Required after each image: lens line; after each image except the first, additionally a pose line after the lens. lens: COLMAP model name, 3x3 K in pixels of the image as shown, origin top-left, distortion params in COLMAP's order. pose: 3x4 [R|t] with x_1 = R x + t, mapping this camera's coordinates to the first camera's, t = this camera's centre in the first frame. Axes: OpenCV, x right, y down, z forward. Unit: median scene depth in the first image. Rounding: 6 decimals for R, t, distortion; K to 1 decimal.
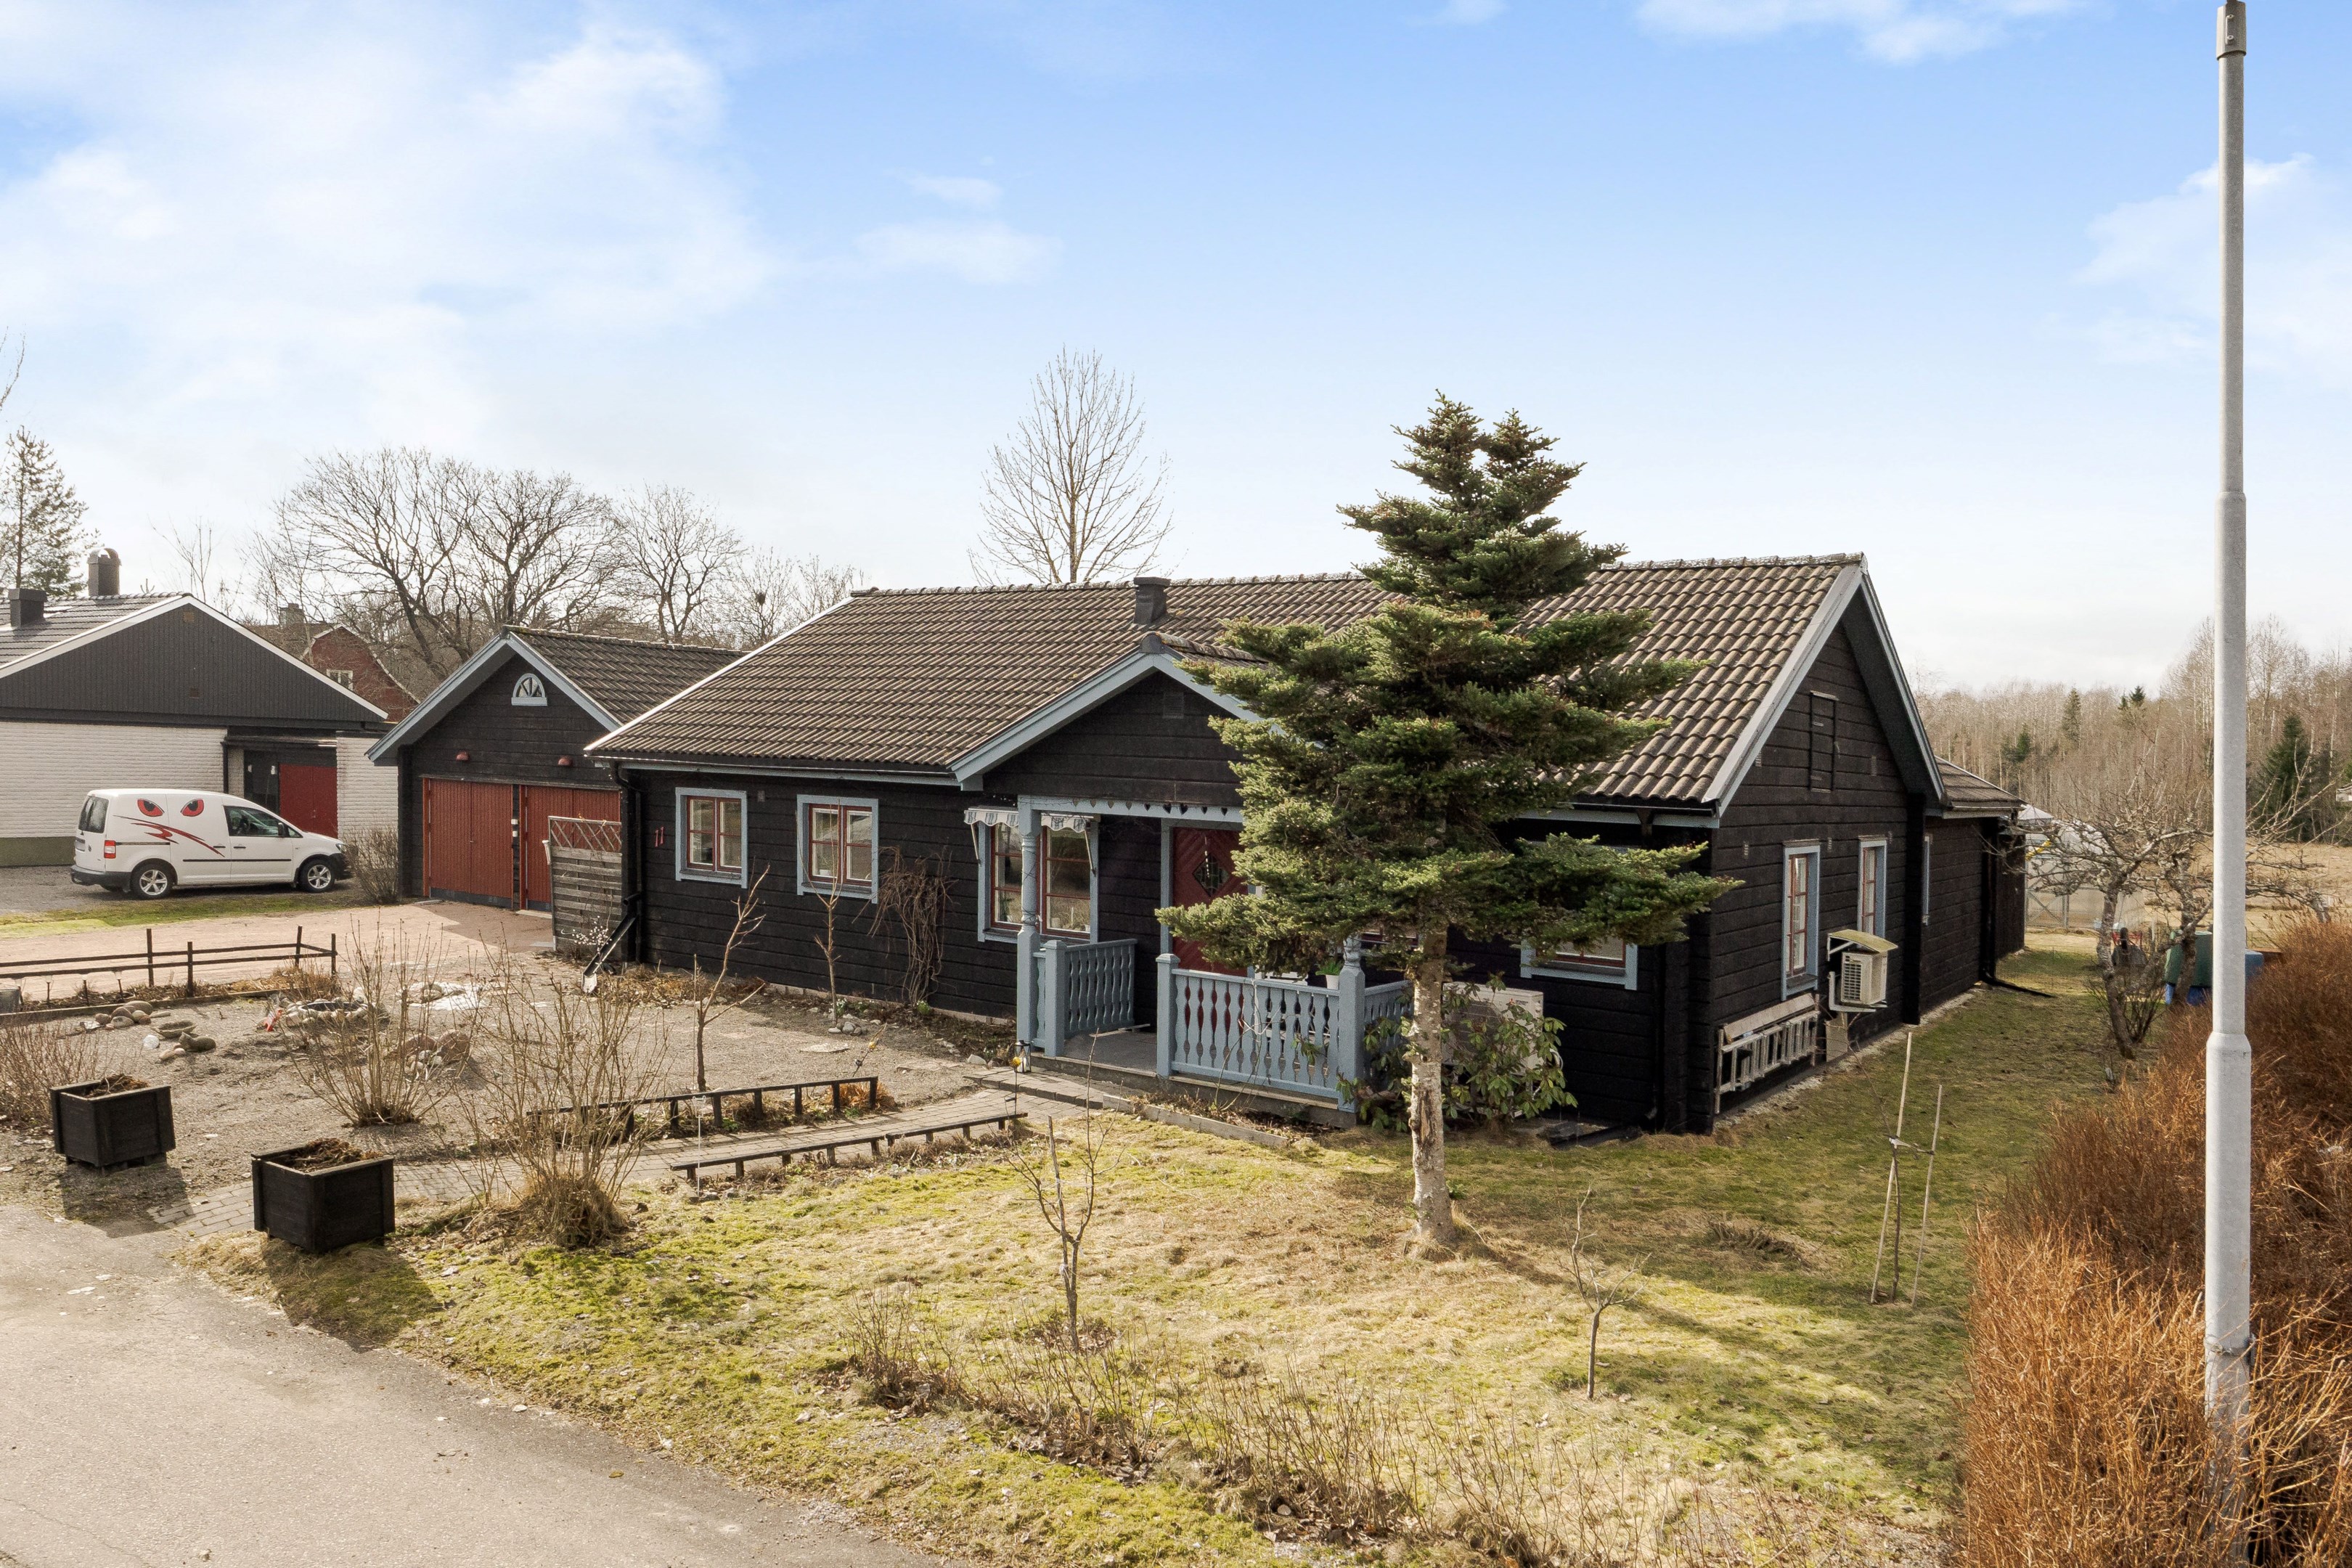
lens RADIAL K [[1661.6, 0, 1174.3], [0, 1661.6, 781.8], [0, 0, 1]] dist [0.003565, 0.000461]
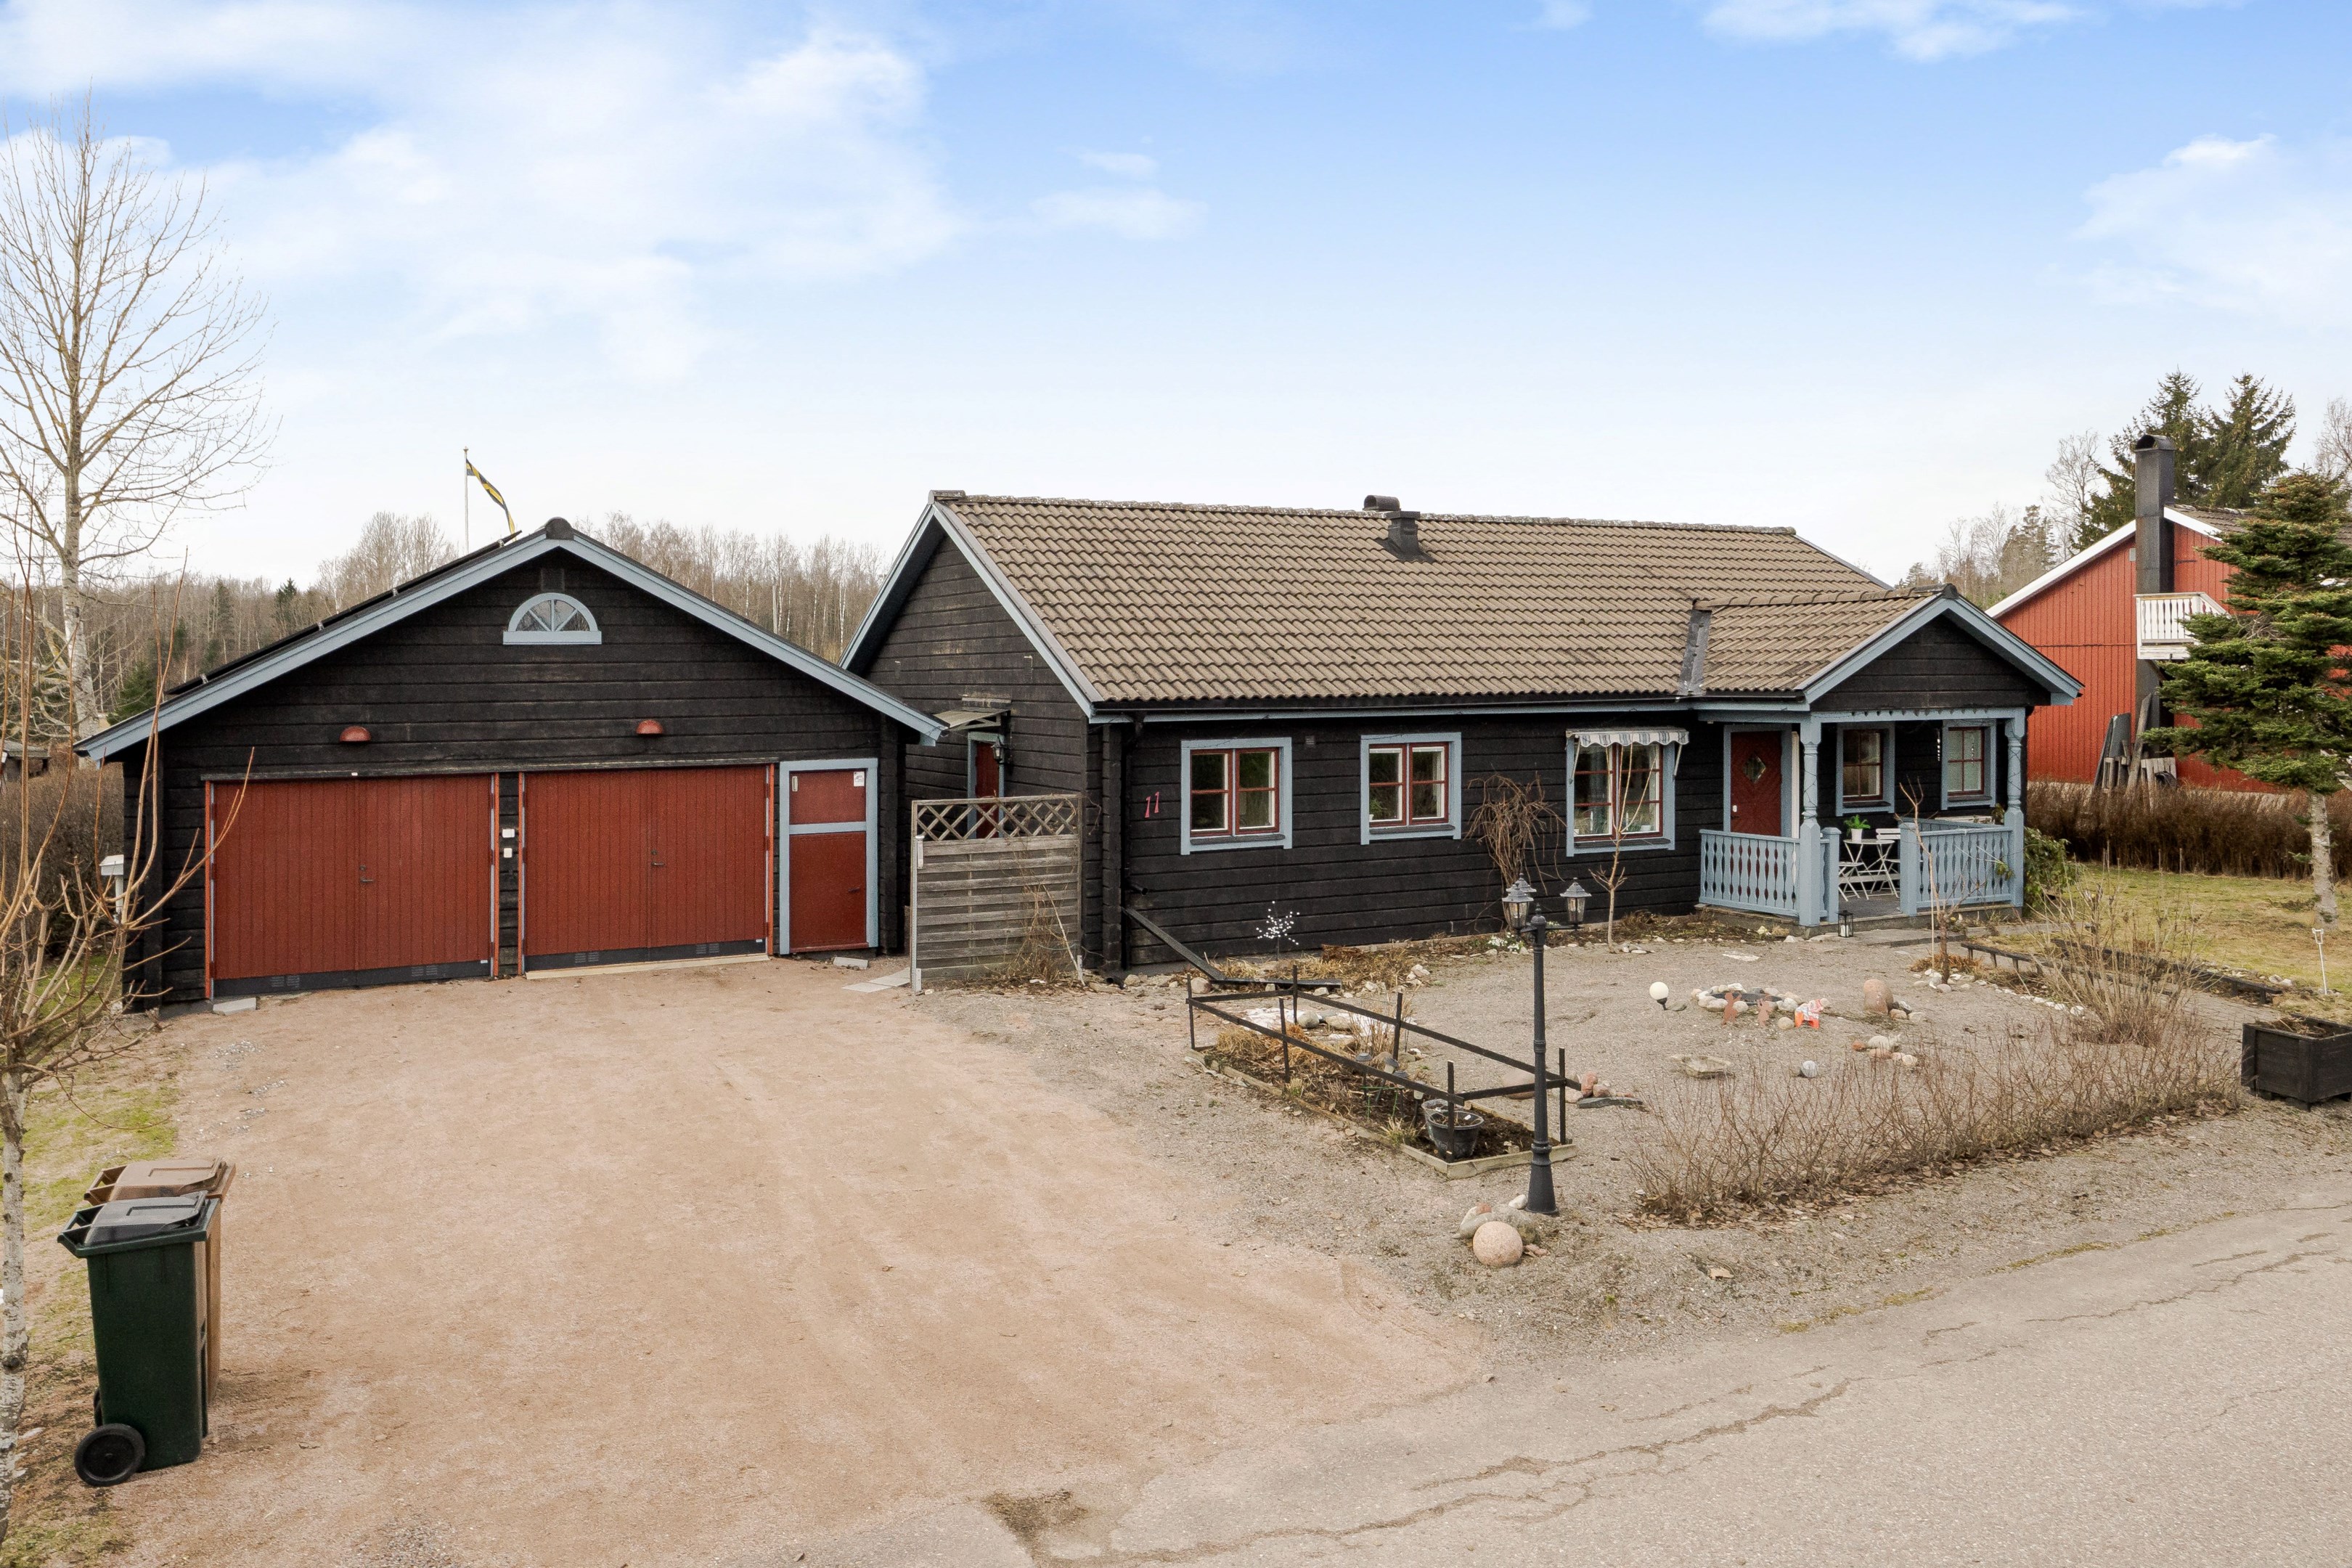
lens RADIAL K [[1708.3, 0, 1174.5], [0, 1708.3, 782.4], [0, 0, 1]] dist [-0.010348, -0.001033]
pose [[0.475025, -0.095130, 0.874815, -1.060097], [0.039681, 0.995444, 0.086700, -0.050581], [-0.879077, -0.006471, 0.476635, 0.614280]]
